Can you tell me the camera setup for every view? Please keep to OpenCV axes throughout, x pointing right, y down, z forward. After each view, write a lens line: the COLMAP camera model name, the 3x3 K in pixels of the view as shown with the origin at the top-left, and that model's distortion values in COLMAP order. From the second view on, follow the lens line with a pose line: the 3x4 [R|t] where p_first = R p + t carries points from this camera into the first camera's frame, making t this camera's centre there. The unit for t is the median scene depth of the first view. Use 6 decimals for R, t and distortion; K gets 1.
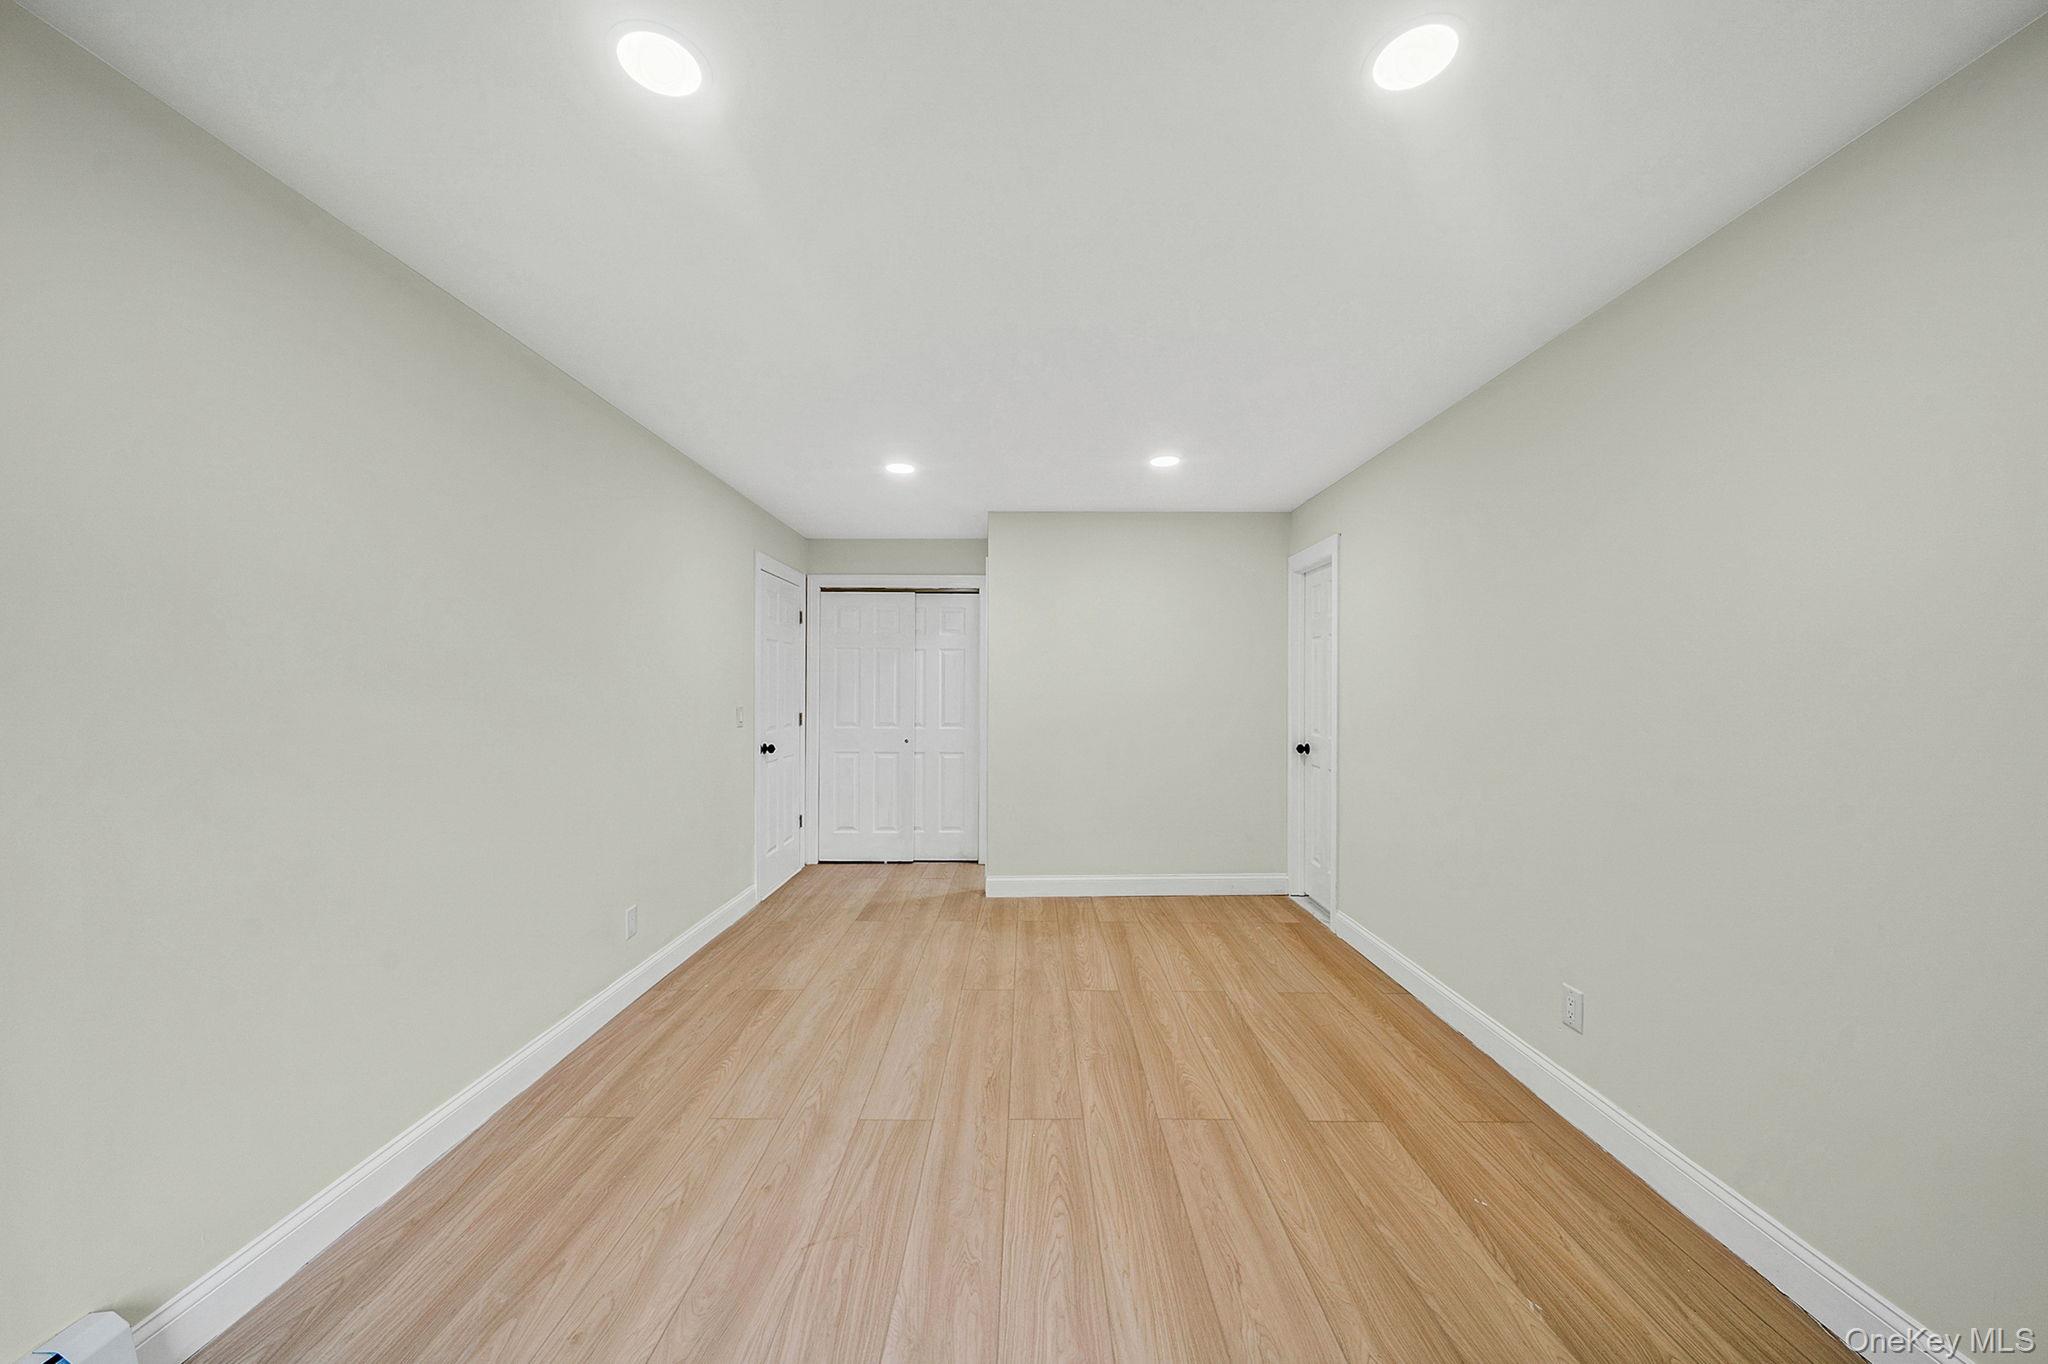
lens RADIAL K [[702.6, 0, 1024.0], [0, 702.6, 682.0], [0, 0, 1]] dist [-0.000158, -0.000002]
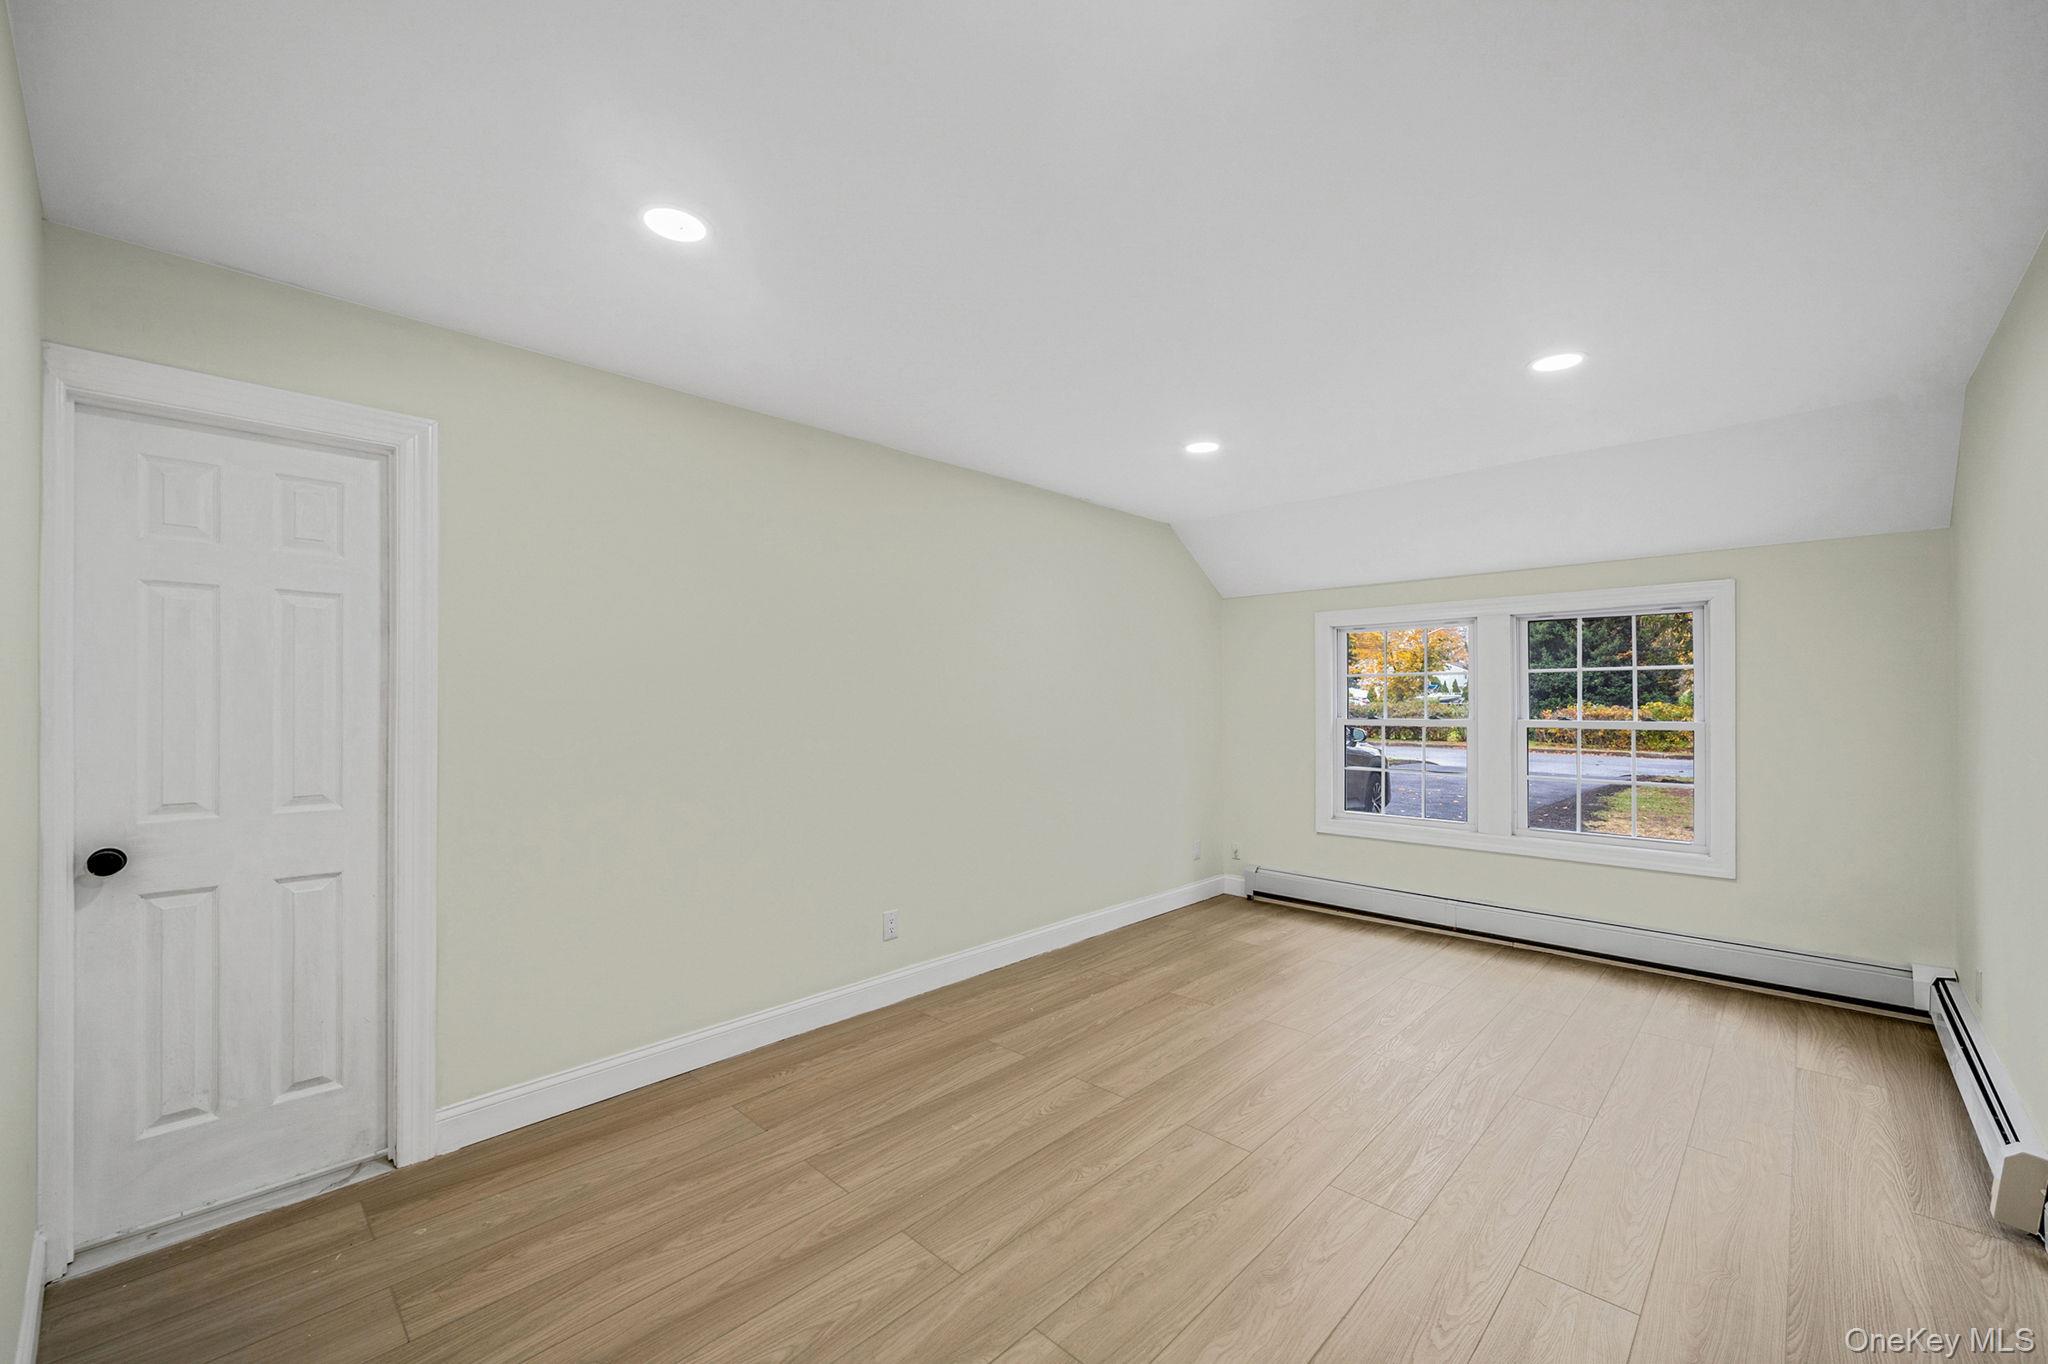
lens RADIAL K [[835.0, 0, 1019.4], [0, 835.0, 671.4], [0, 0, 1]] dist [-0.001863, -0.000115]
pose [[-0.721751, 0.021149, 0.691830, -0.483321], [-0.004739, 0.999359, -0.035493, 0.007866], [-0.692137, -0.028896, -0.721188, 1.677351]]
